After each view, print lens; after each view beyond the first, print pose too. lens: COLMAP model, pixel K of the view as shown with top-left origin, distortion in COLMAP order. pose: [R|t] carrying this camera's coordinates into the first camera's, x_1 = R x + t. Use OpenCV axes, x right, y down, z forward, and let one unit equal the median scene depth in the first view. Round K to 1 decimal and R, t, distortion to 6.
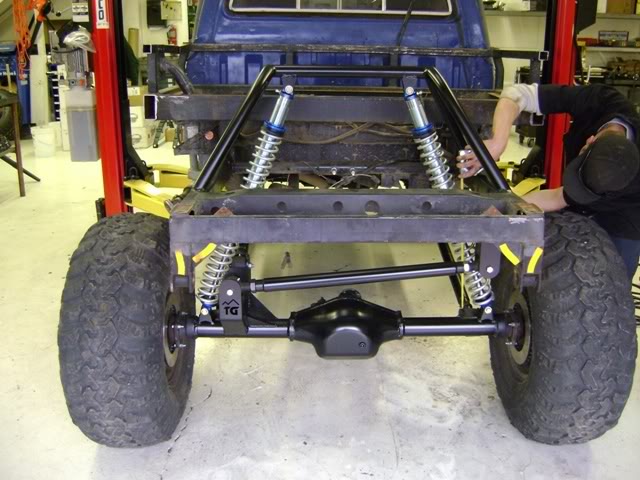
lens RADIAL K [[650.1, 0, 320.0], [0, 650.1, 240.0], [0, 0, 1]] dist [-0.130428, -0.000063]
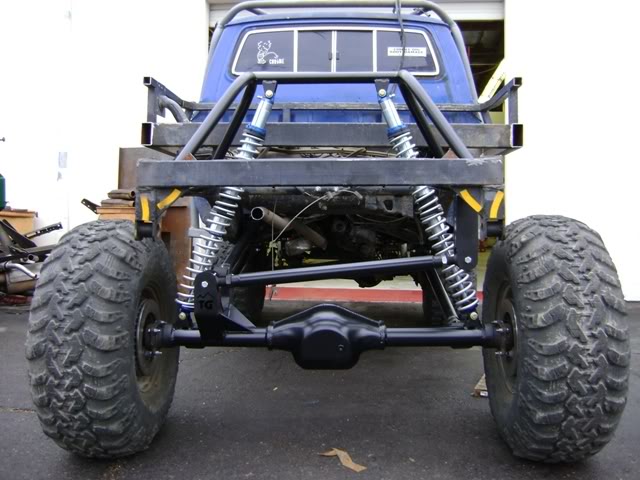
lens RADIAL K [[652.6, 0, 320.0], [0, 652.6, 240.0], [0, 0, 1]] dist [-0.111038, 0.001602]
pose [[0.998600, -0.002203, -0.052858, 0.090486], [-0.011491, 0.966247, -0.257362, 0.270508], [0.051641, 0.257609, 0.964868, 0.028253]]
